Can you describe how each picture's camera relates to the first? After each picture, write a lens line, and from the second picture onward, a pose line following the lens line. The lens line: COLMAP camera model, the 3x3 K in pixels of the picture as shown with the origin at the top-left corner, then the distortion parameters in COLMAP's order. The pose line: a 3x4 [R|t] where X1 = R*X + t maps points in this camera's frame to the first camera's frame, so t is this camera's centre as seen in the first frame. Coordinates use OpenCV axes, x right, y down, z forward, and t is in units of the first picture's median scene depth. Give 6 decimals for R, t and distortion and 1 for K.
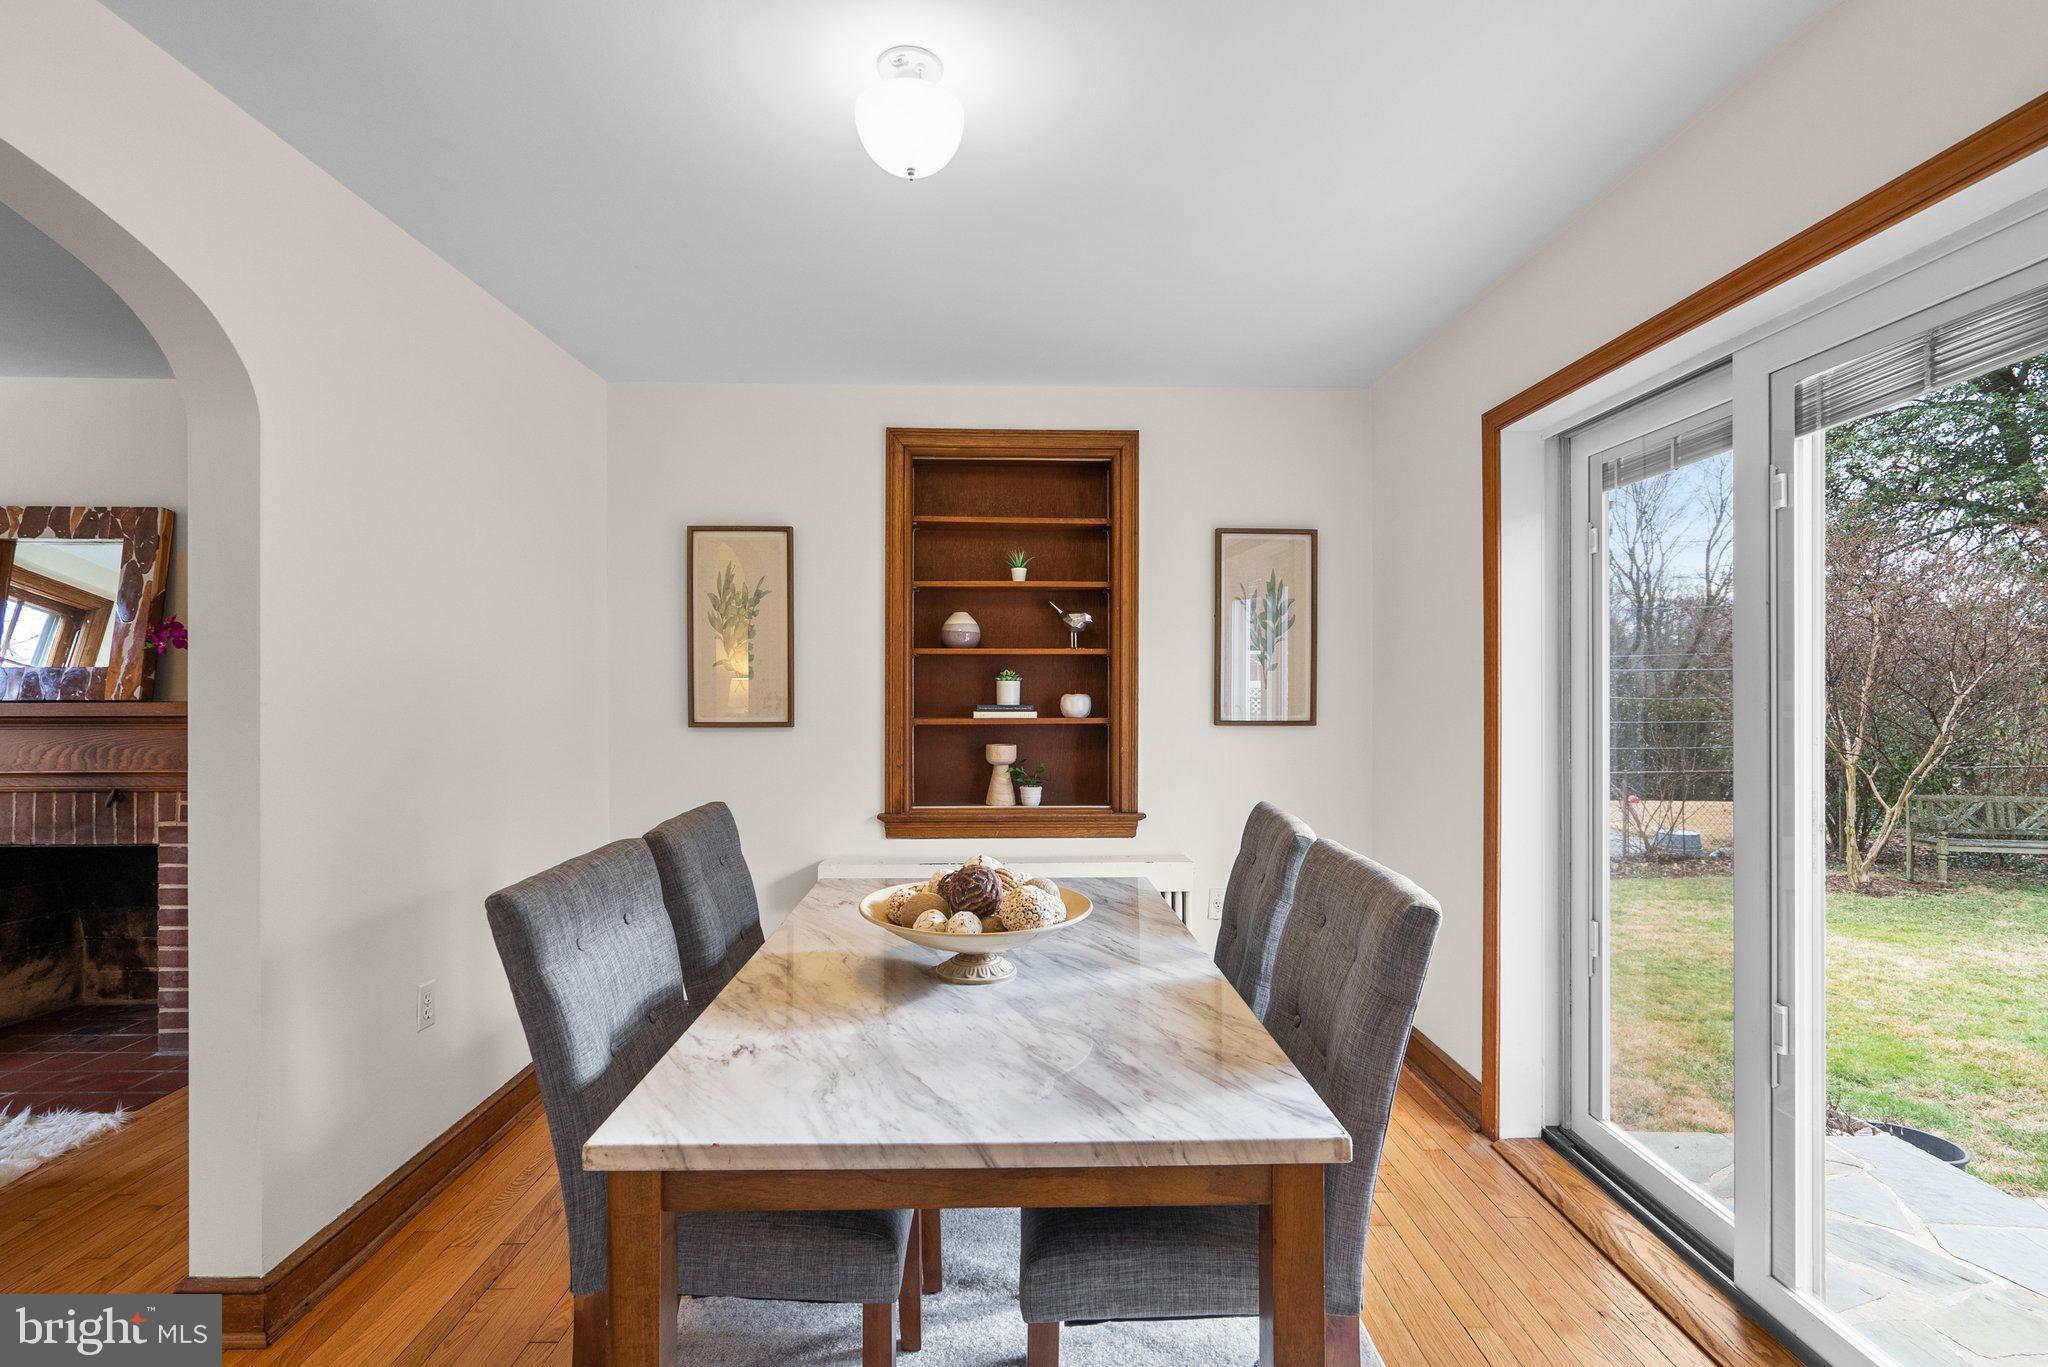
lens RADIAL K [[951.9, 0, 1024.0], [0, 951.9, 683.5], [0, 0, 1]] dist [0.002626, 0.000662]
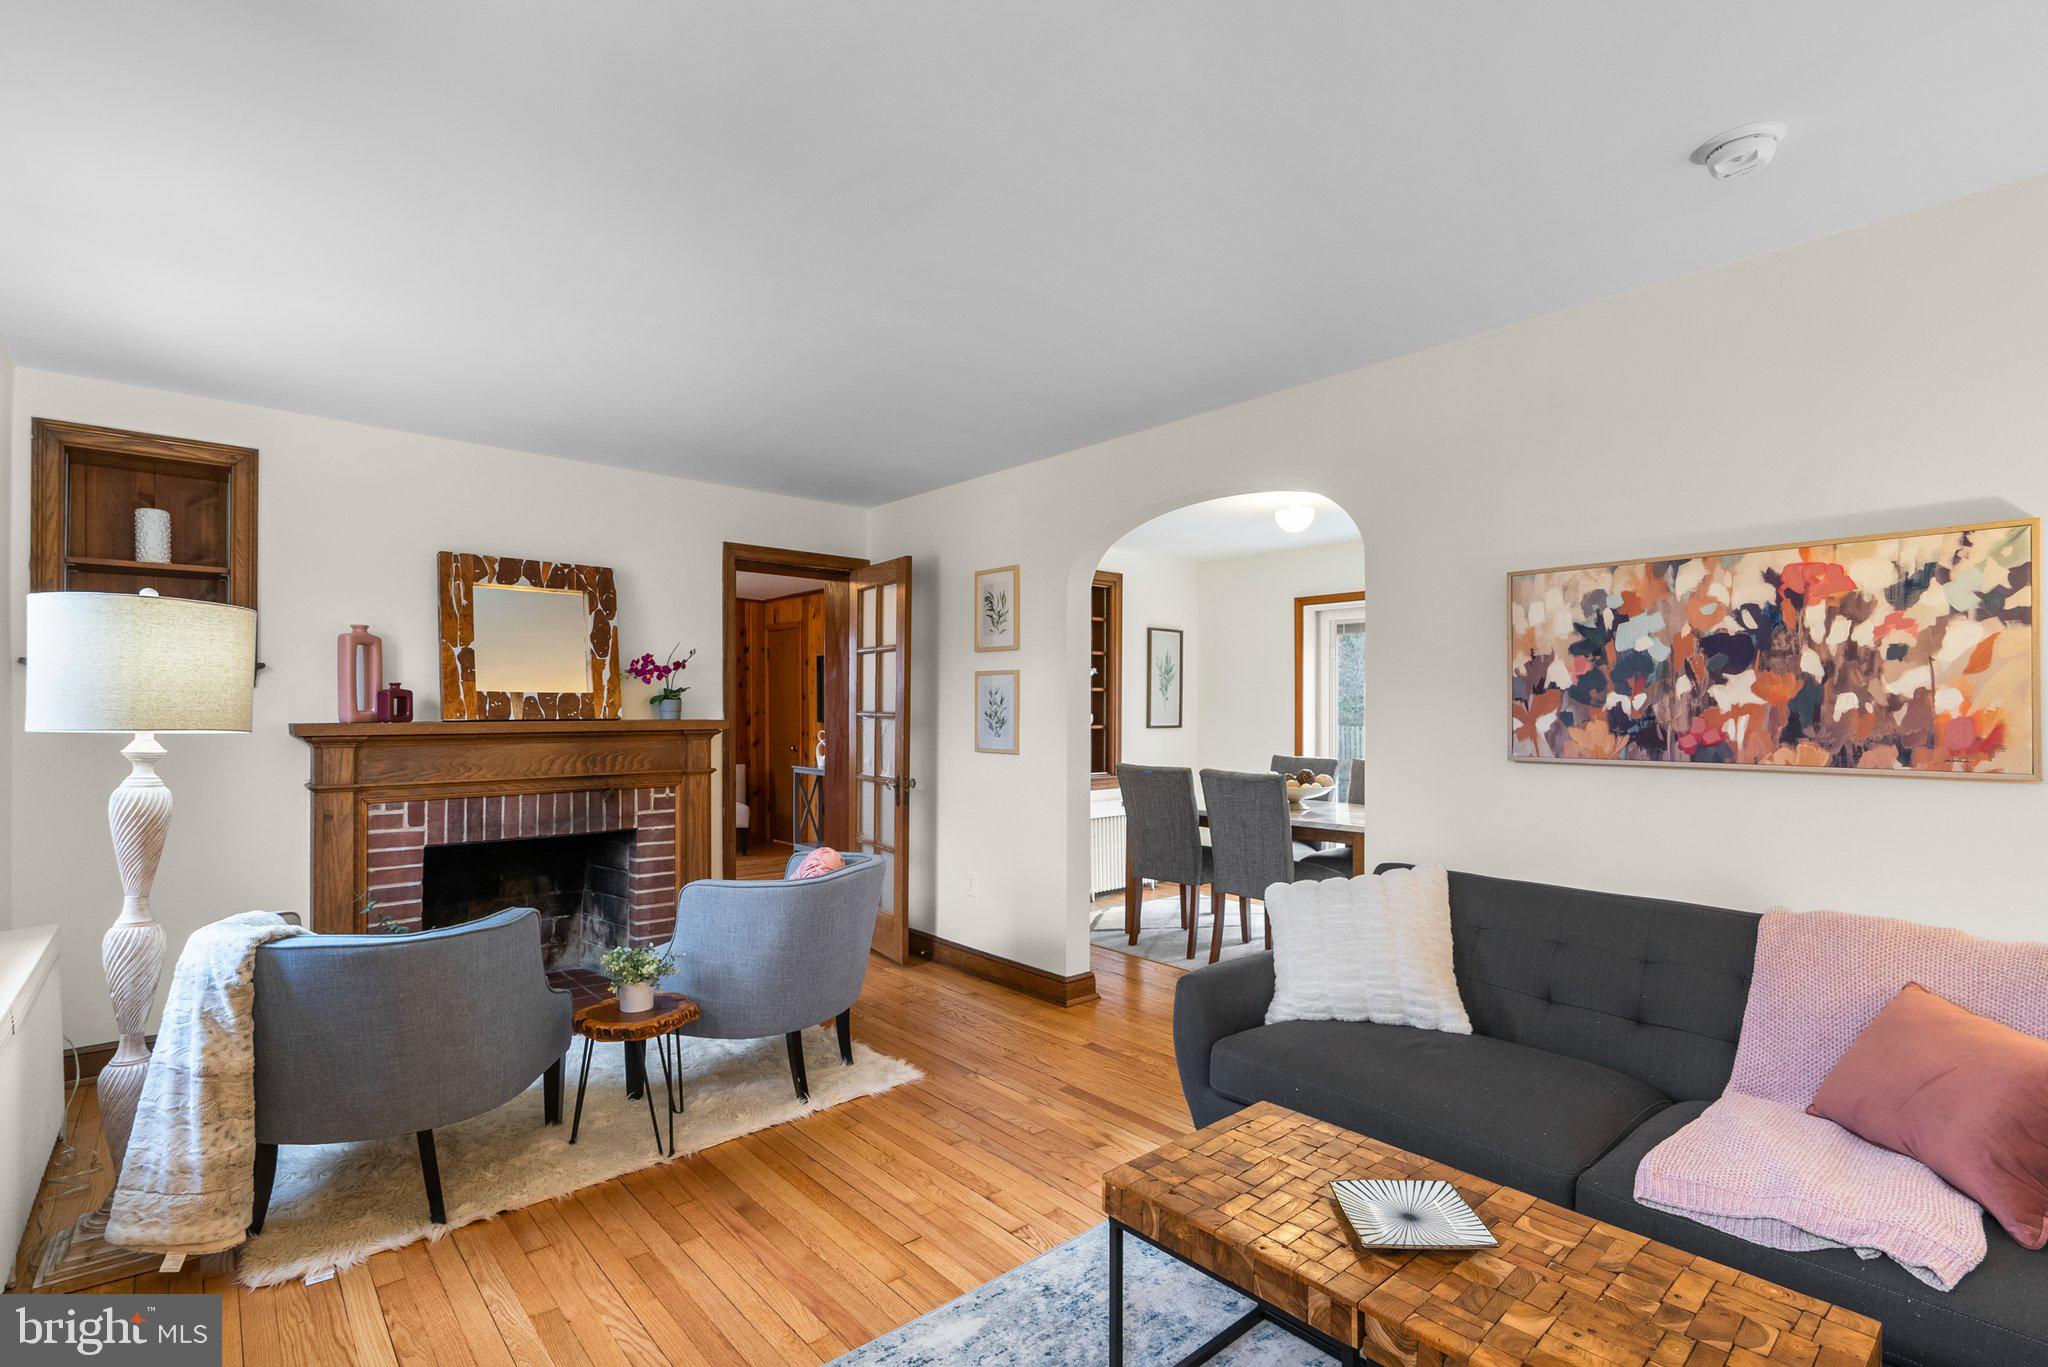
lens RADIAL K [[931.6, 0, 1016.2], [0, 931.6, 708.3], [0, 0, 1]] dist [0.000902, 0.000043]
pose [[0.761540, -0.000030, 0.648118, -1.274185], [0.001567, 0.999997, -0.001795, 0.006142], [-0.648116, 0.002382, 0.761538, -0.297703]]
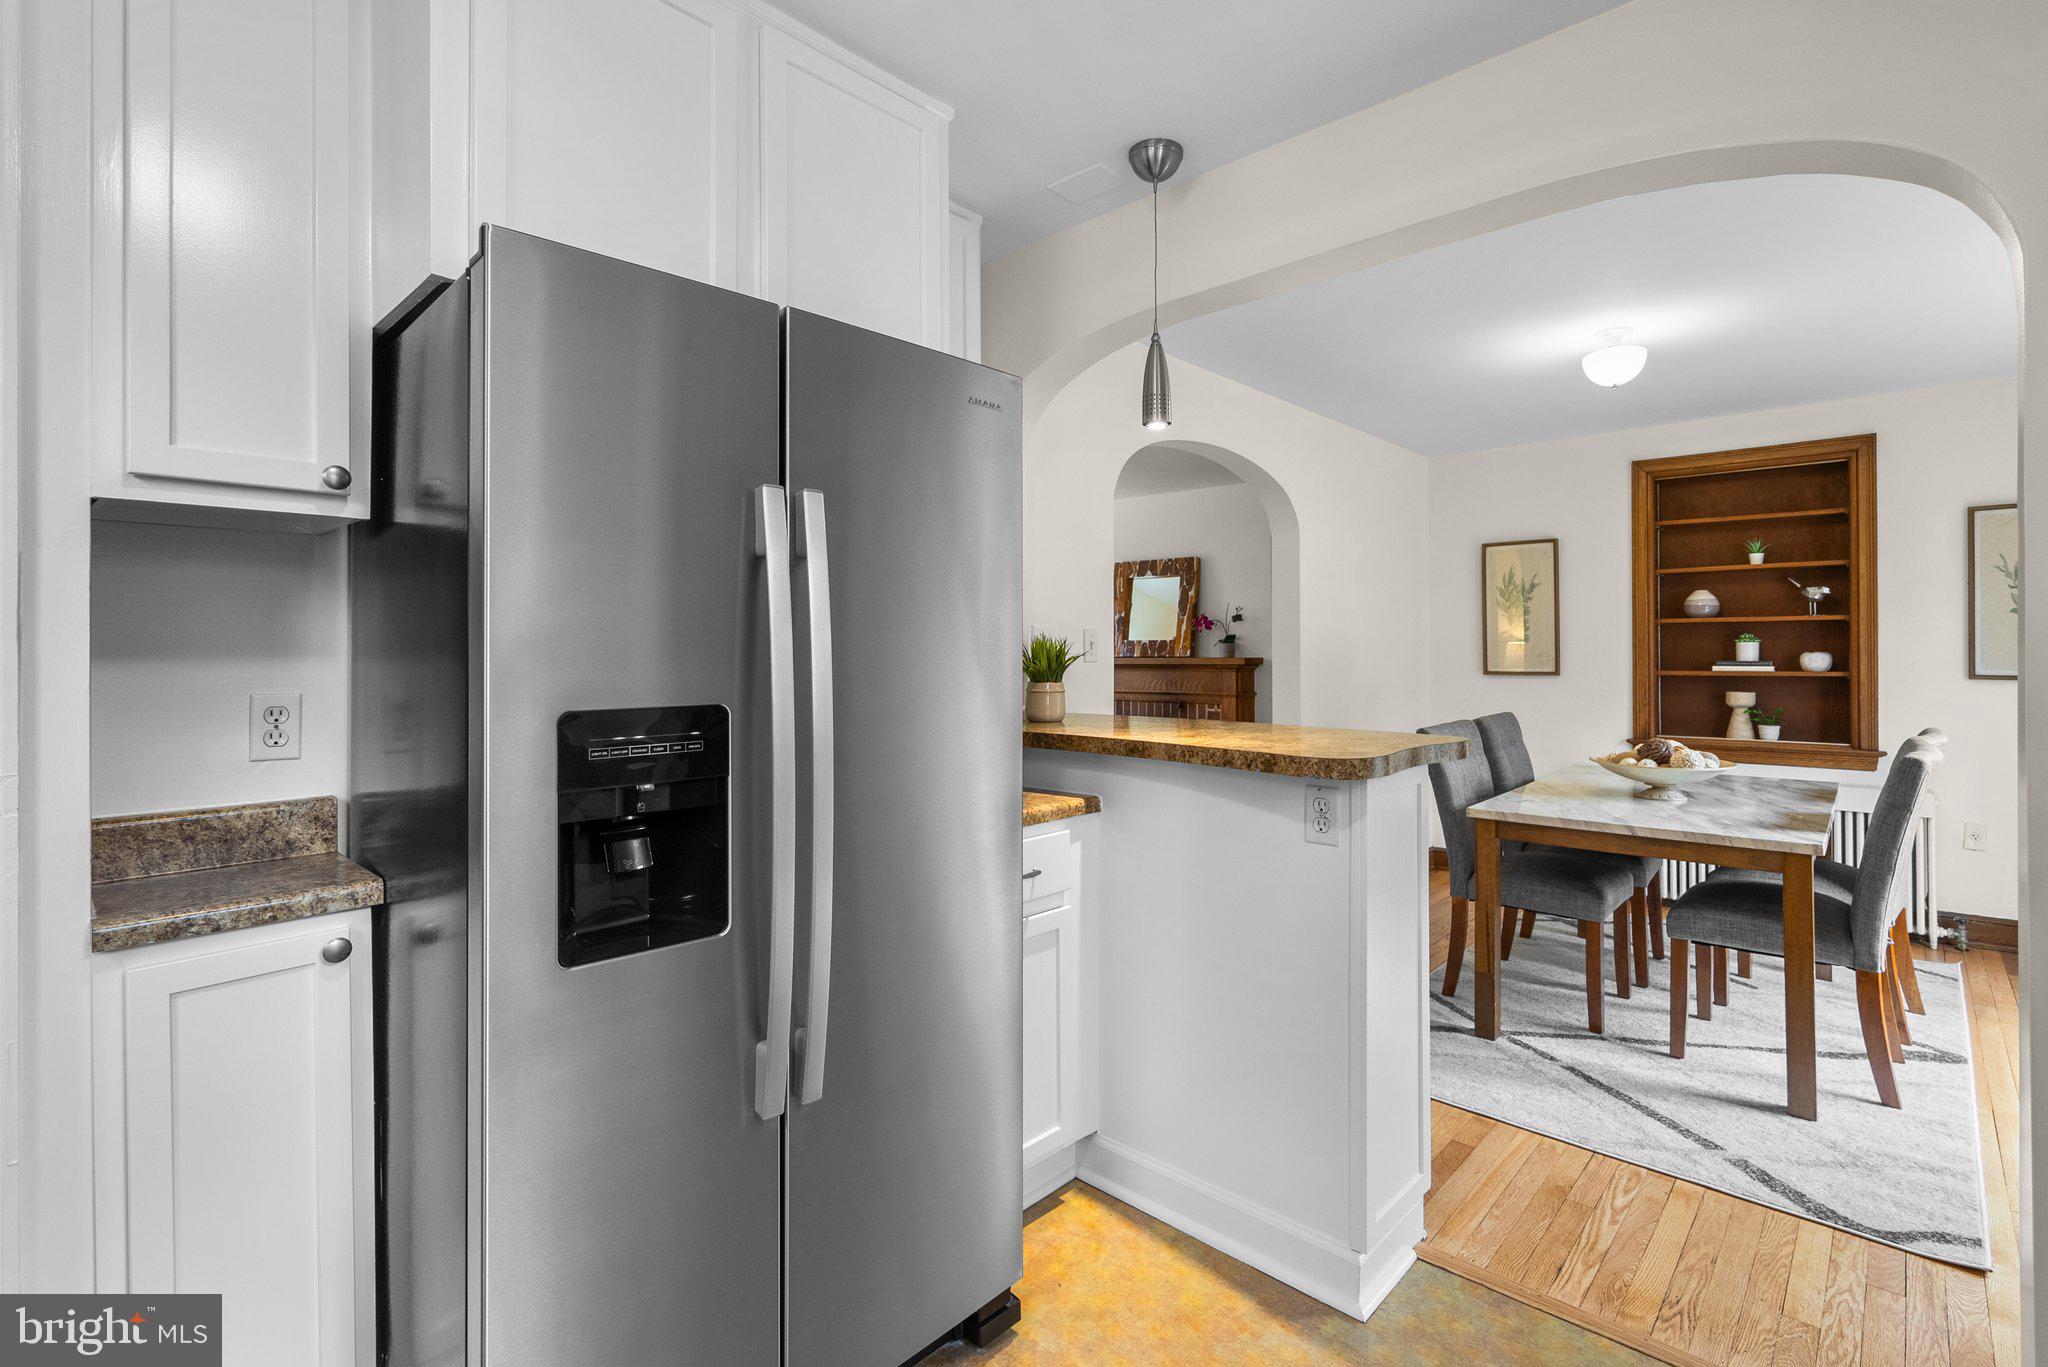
lens RADIAL K [[945.0, 0, 1022.2], [0, 945.0, 644.7], [0, 0, 1]] dist [-0.004519, 0.001225]
pose [[0.718383, -0.008486, -0.695596, 0.170711], [0.004887, 0.999962, -0.007152, 0.005116], [0.695630, 0.001739, 0.718398, -0.605041]]
